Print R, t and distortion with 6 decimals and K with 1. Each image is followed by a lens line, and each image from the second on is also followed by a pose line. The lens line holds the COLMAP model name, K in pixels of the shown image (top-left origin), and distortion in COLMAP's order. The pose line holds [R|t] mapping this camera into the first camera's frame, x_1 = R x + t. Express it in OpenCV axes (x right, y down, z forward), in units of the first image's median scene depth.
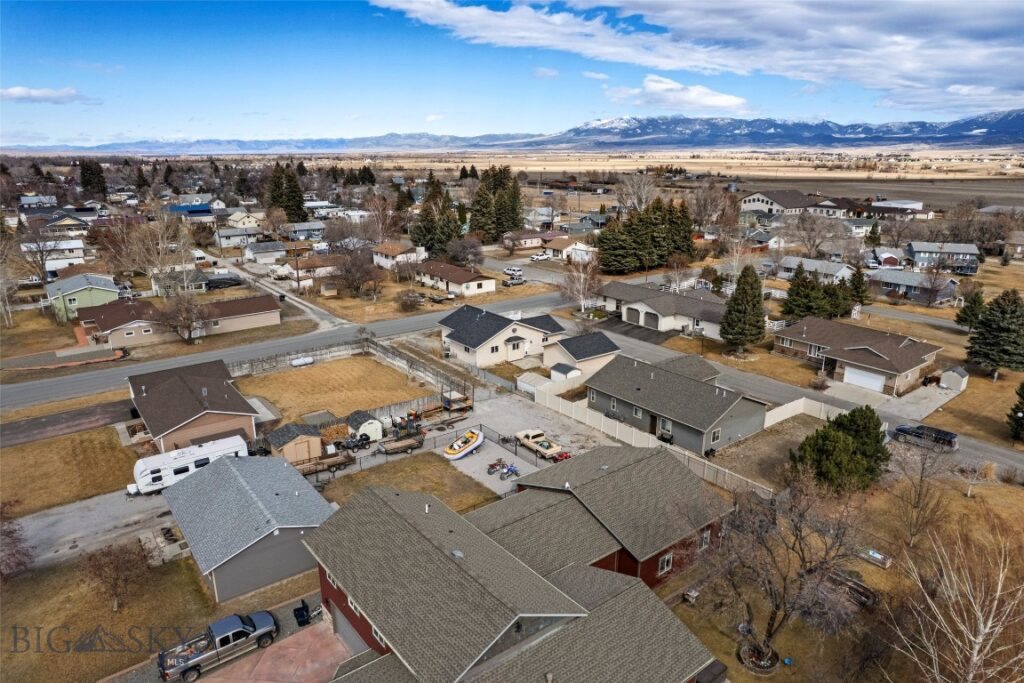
lens RADIAL K [[656.7, 0, 513.3], [0, 656.7, 345.1], [0, 0, 1]] dist [-0.082916, 0.074849]
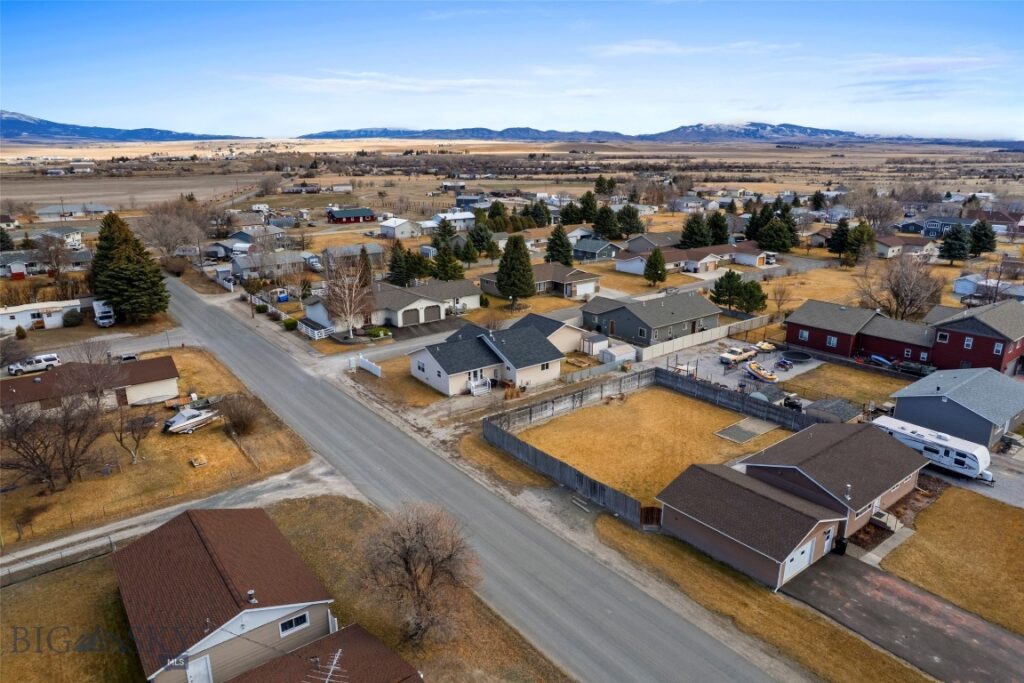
lens RADIAL K [[656.7, 0, 513.3], [0, 656.7, 345.1], [0, 0, 1]] dist [-0.082916, 0.074849]
pose [[-0.010516, -0.283114, 0.959029, -0.771301], [0.293344, 0.916011, 0.273631, -0.232204], [-0.955949, 0.284203, 0.073417, 0.816831]]
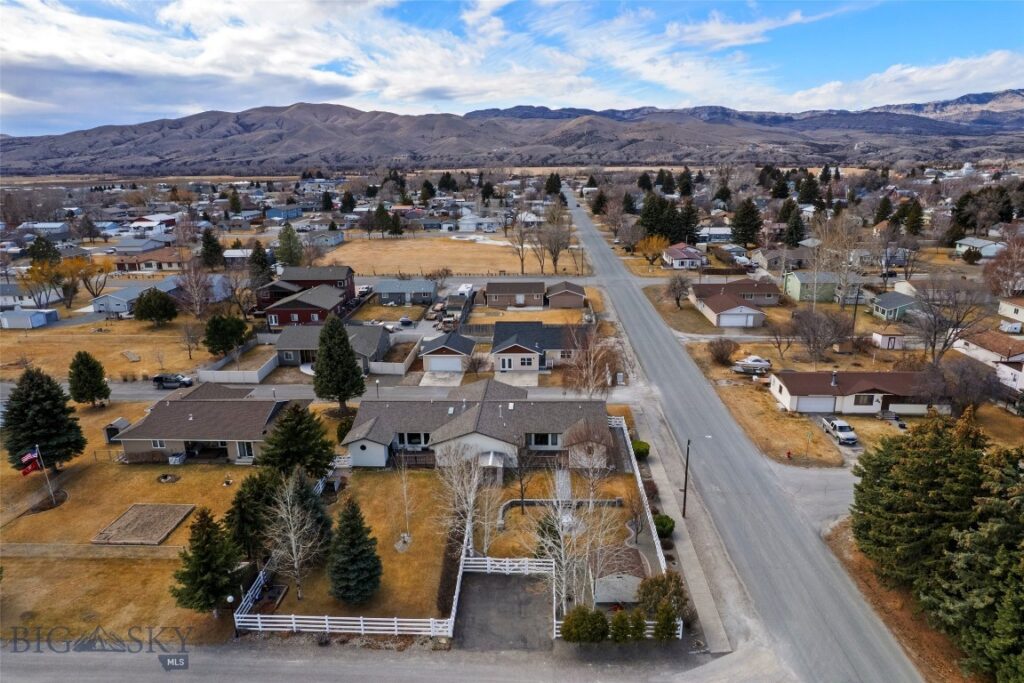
lens RADIAL K [[656.7, 0, 513.3], [0, 656.7, 345.1], [0, 0, 1]] dist [-0.082916, 0.074849]
pose [[-0.639245, 0.223501, -0.735808, 0.739974], [-0.208533, 0.870601, 0.445610, -0.458062], [0.740189, 0.438294, -0.509920, 1.401382]]
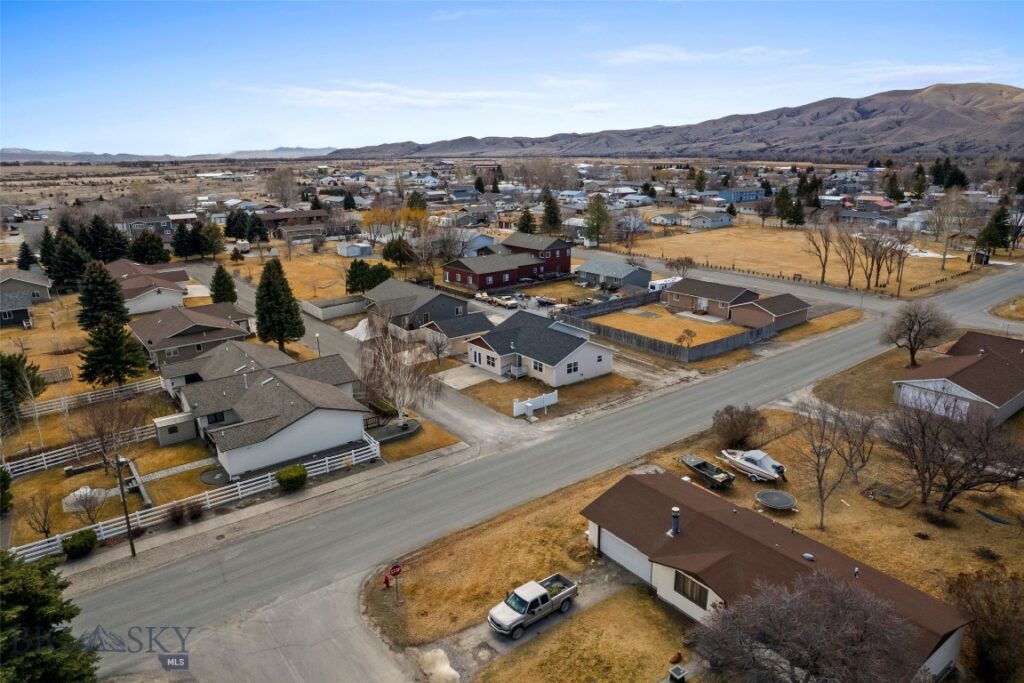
lens RADIAL K [[656.7, 0, 513.3], [0, 656.7, 345.1], [0, 0, 1]] dist [-0.082916, 0.074849]
pose [[-0.999853, 0.015519, -0.007348, 0.015792], [0.008952, 0.836319, 0.548171, -0.450510], [0.014652, 0.548024, -0.836334, 1.568041]]
